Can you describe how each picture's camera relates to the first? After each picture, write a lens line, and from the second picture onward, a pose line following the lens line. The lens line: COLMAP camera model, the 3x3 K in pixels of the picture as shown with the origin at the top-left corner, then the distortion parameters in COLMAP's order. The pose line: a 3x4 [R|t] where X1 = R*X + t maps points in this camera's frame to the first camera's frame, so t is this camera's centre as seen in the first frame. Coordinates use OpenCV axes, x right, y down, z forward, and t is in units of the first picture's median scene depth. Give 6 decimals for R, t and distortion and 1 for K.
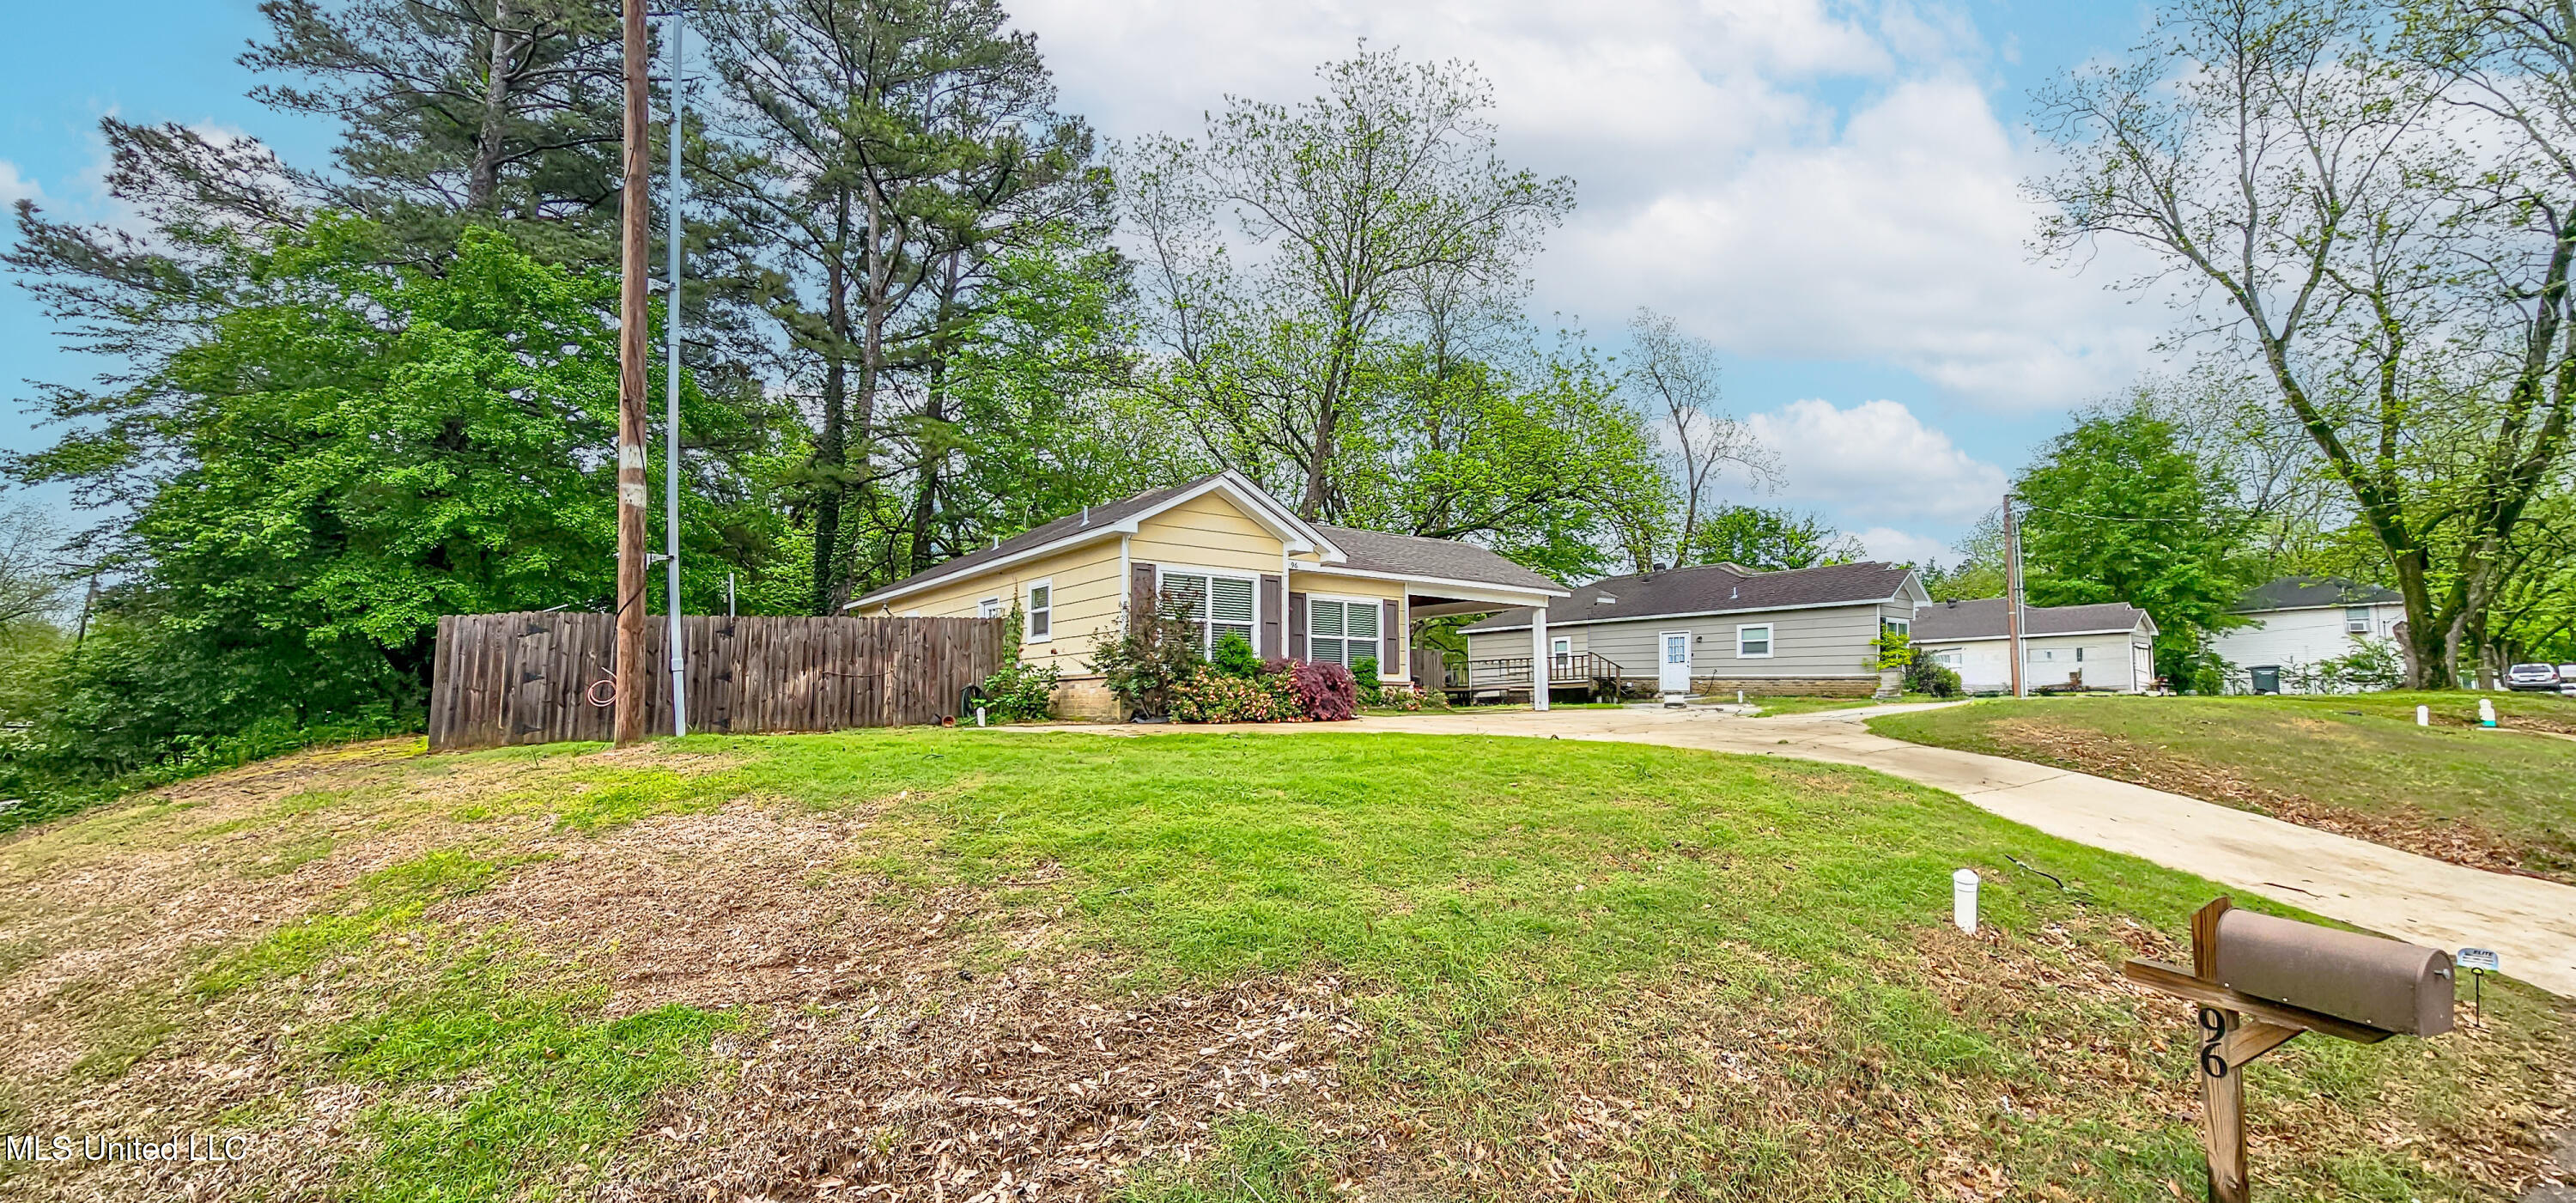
lens RADIAL K [[1051.4, 0, 1287.2], [0, 1051.4, 600.3], [0, 0, 1]] dist [-0.005431, 0.001271]
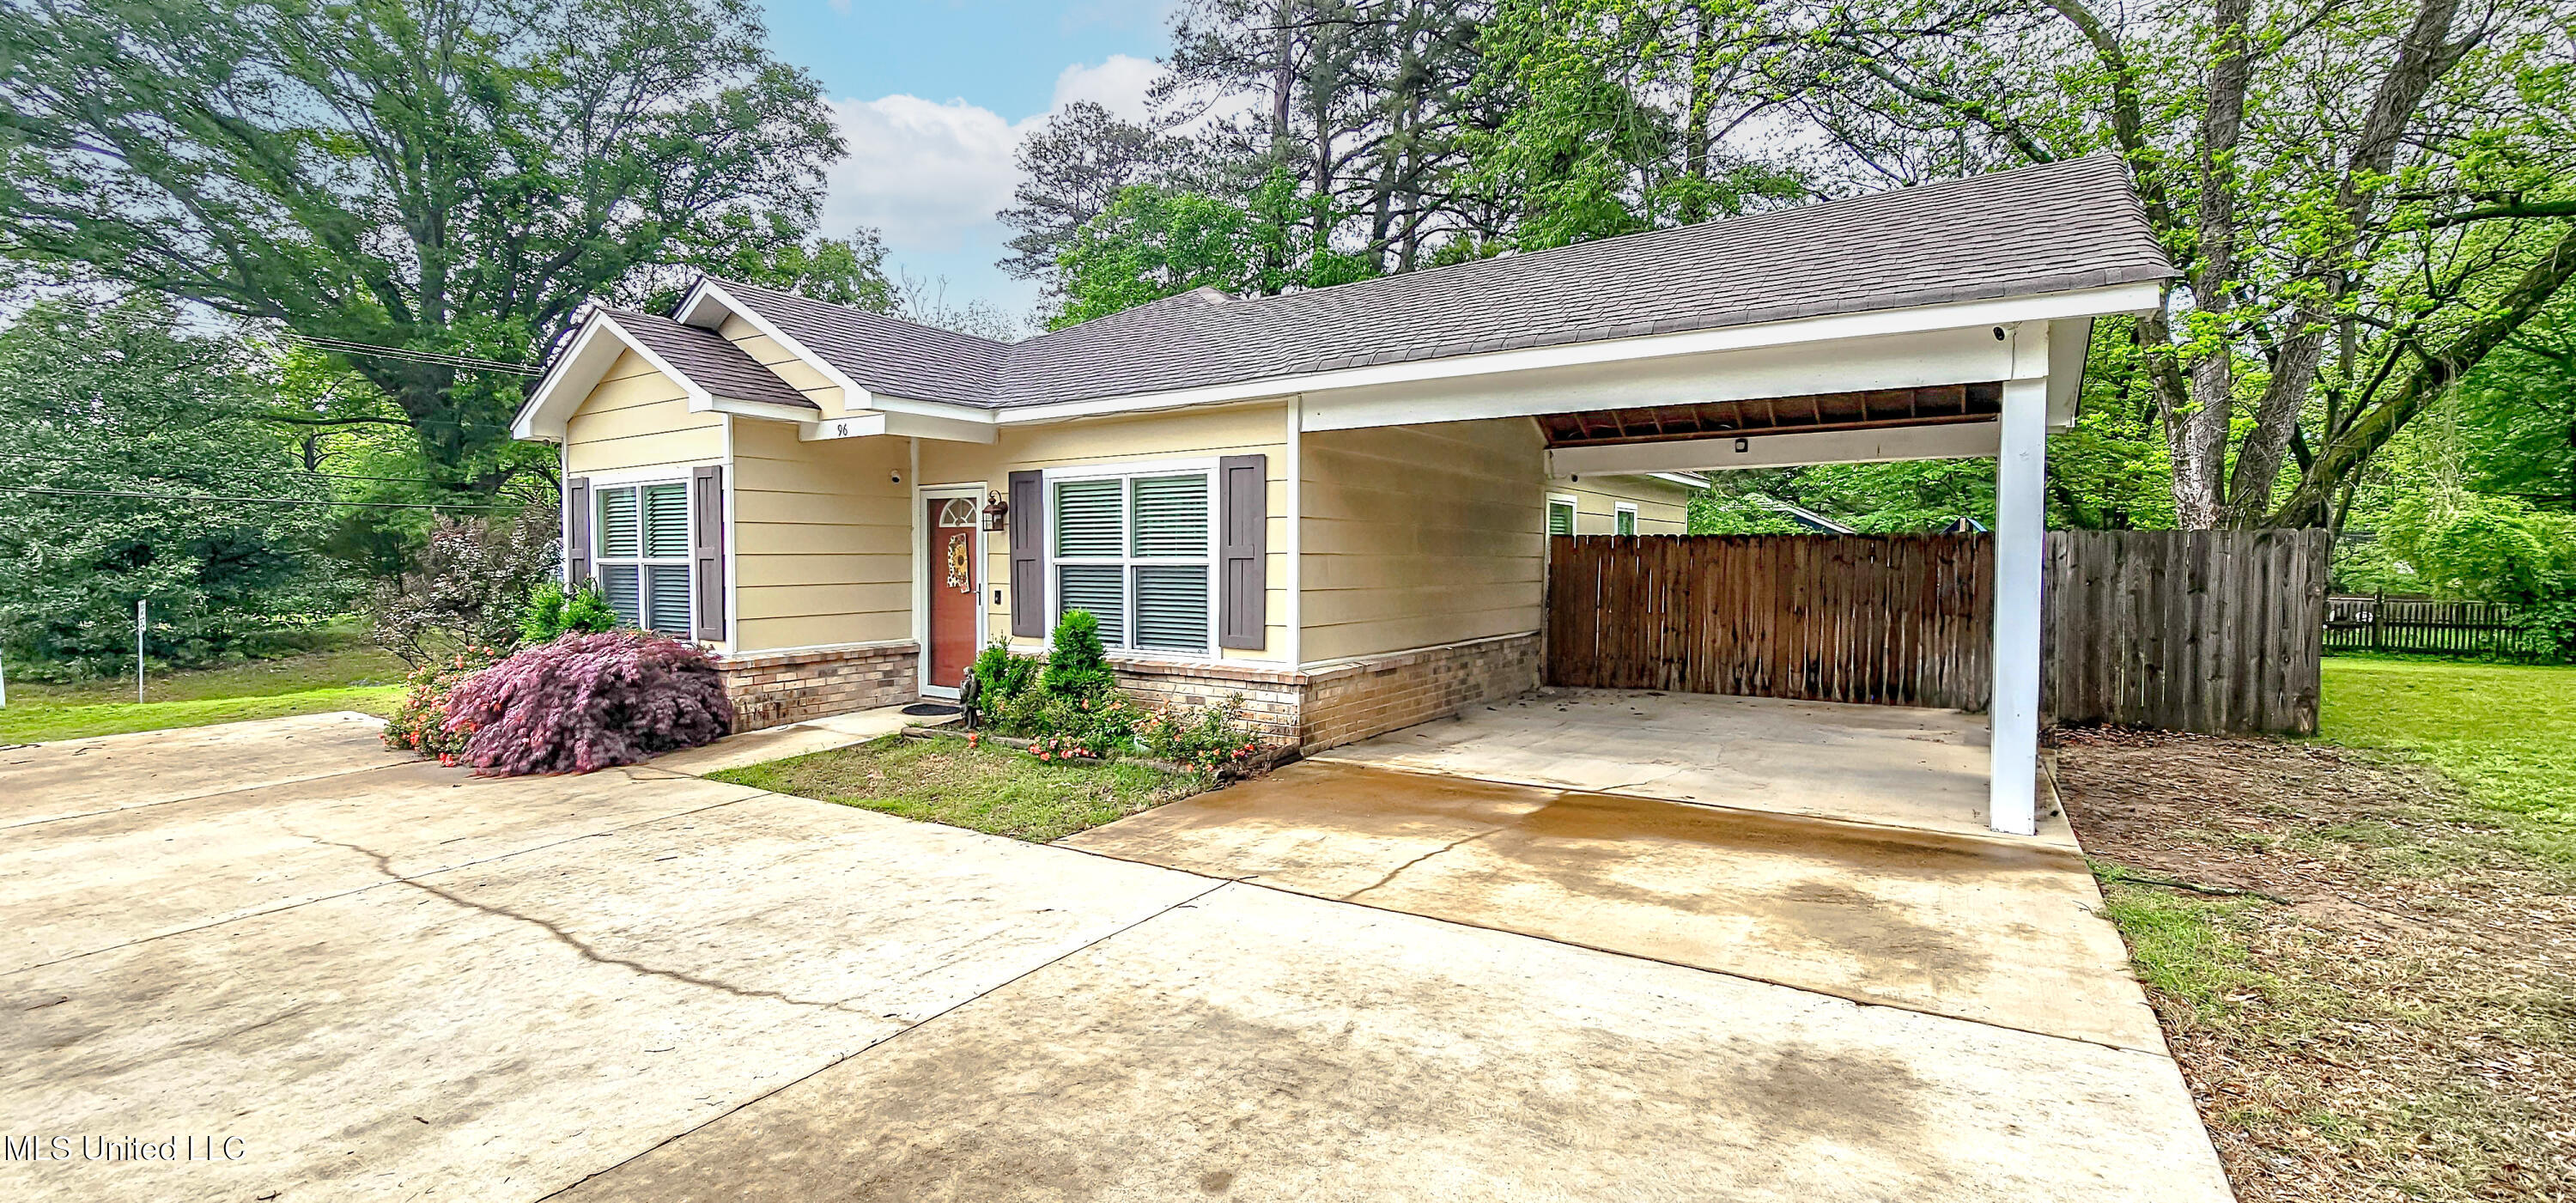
lens RADIAL K [[1051.4, 0, 1282.8], [0, 1051.4, 597.0], [0, 0, 1]] dist [-0.005431, 0.001271]
pose [[0.323841, 0.039268, -0.945296, 0.543256], [0.097846, 0.992391, 0.074745, 0.027385], [0.941038, -0.116699, 0.317535, 1.041031]]
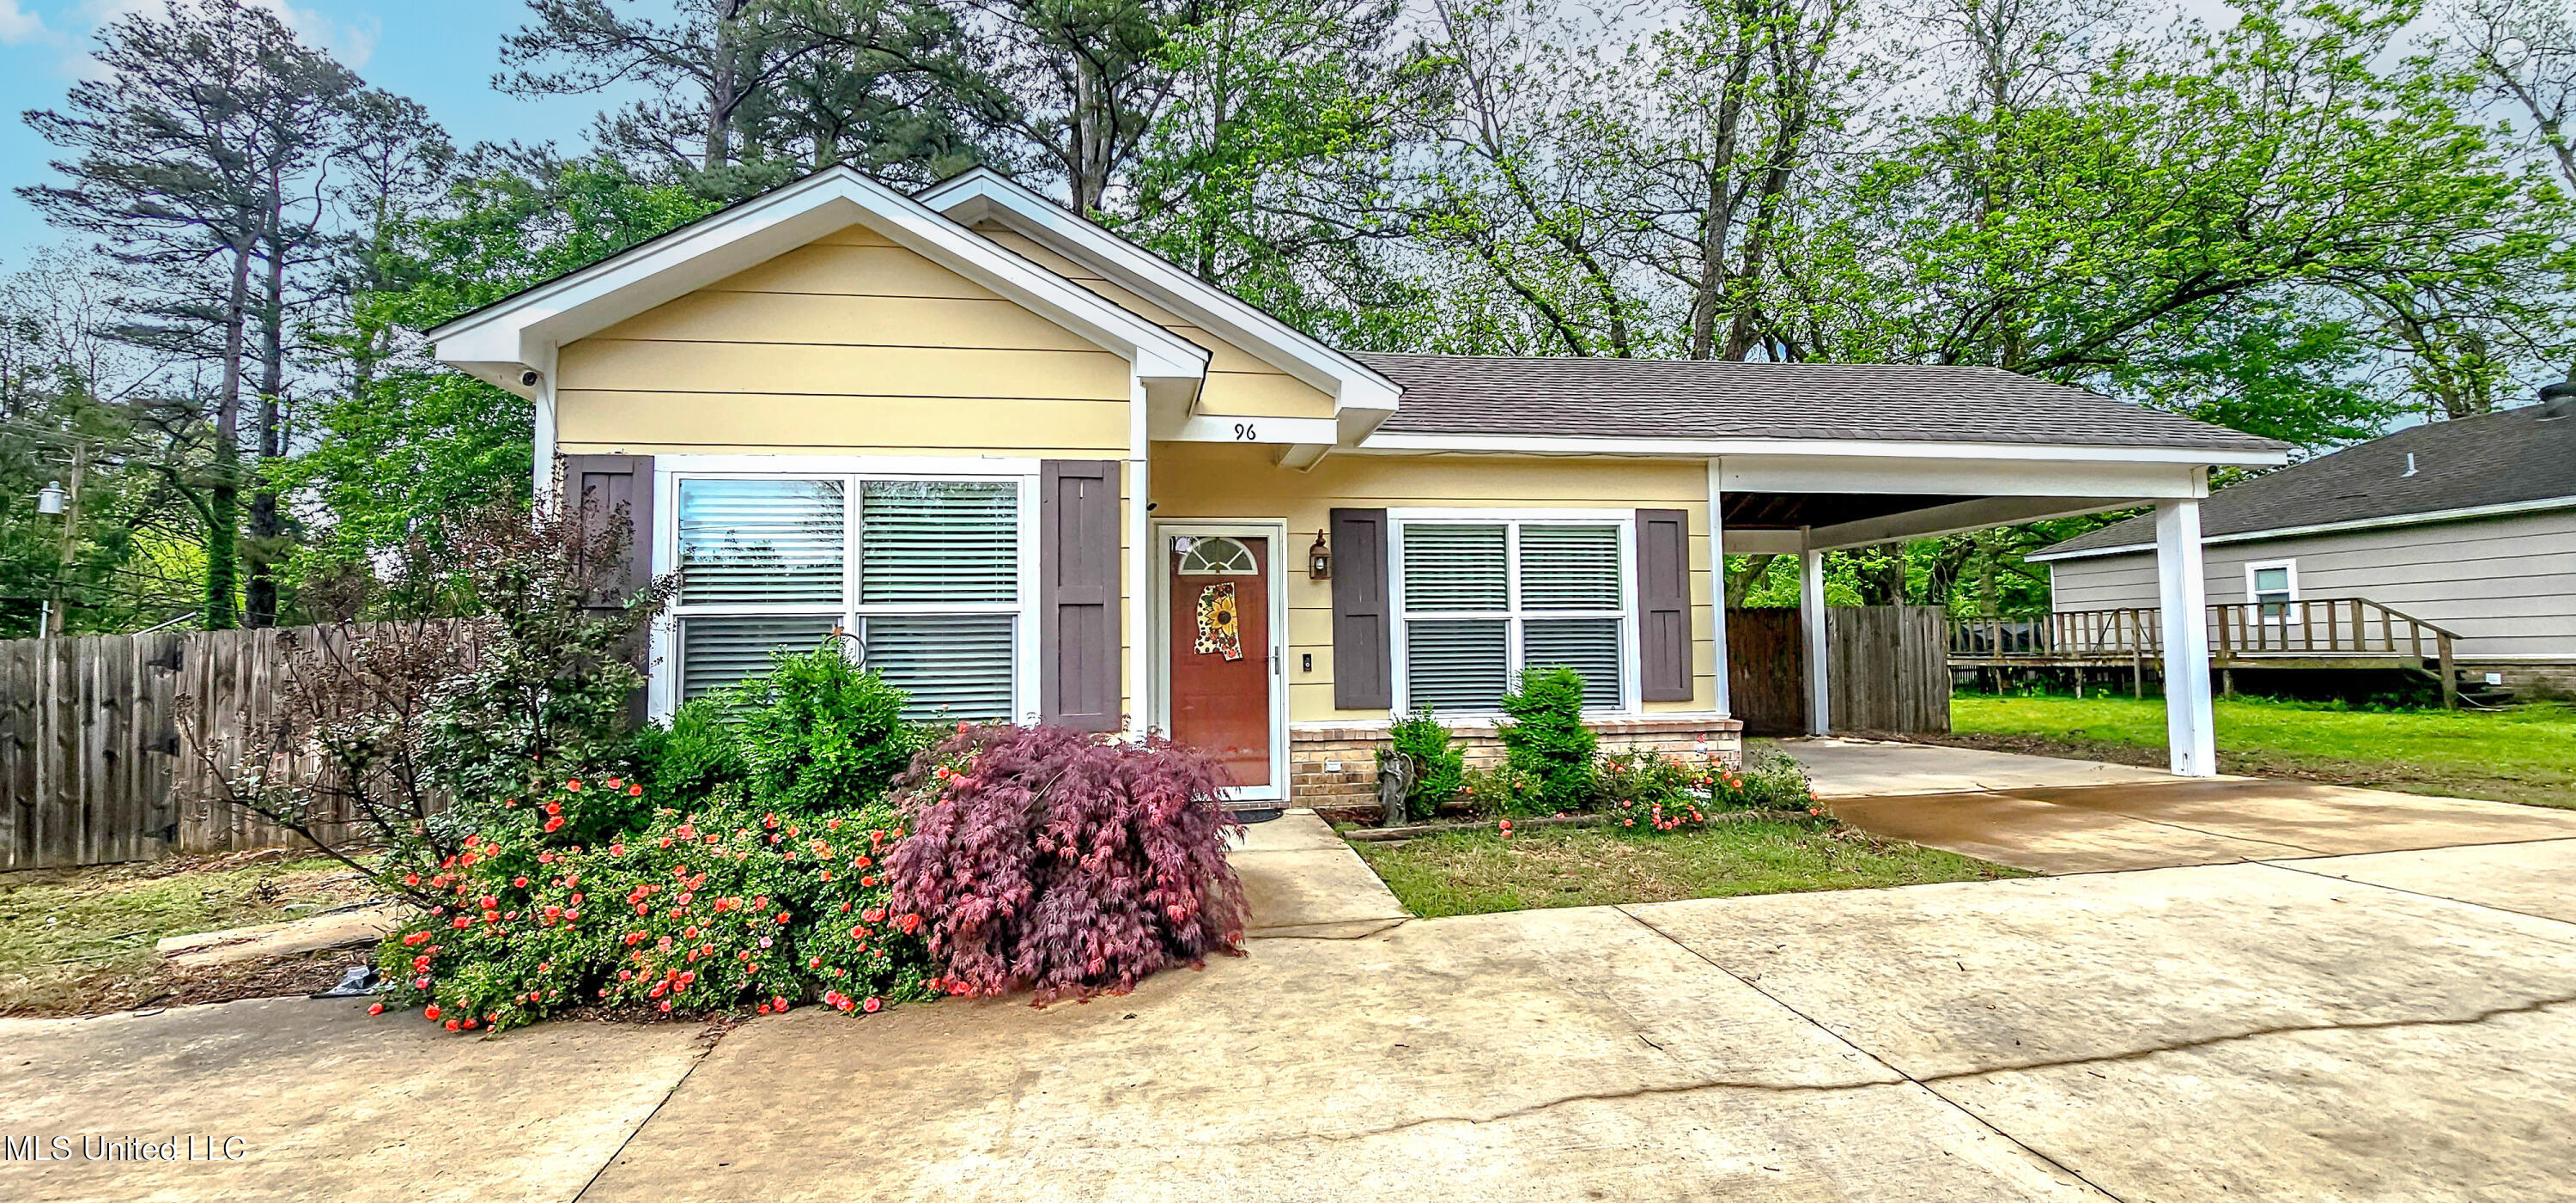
lens RADIAL K [[1051.4, 0, 1289.5], [0, 1051.4, 591.9], [0, 0, 1]] dist [-0.005431, 0.001271]
pose [[0.873968, -0.036959, -0.484576, 0.193299], [0.061131, 0.997545, 0.034170, 0.009664], [0.482124, -0.059486, 0.874081, 0.700239]]
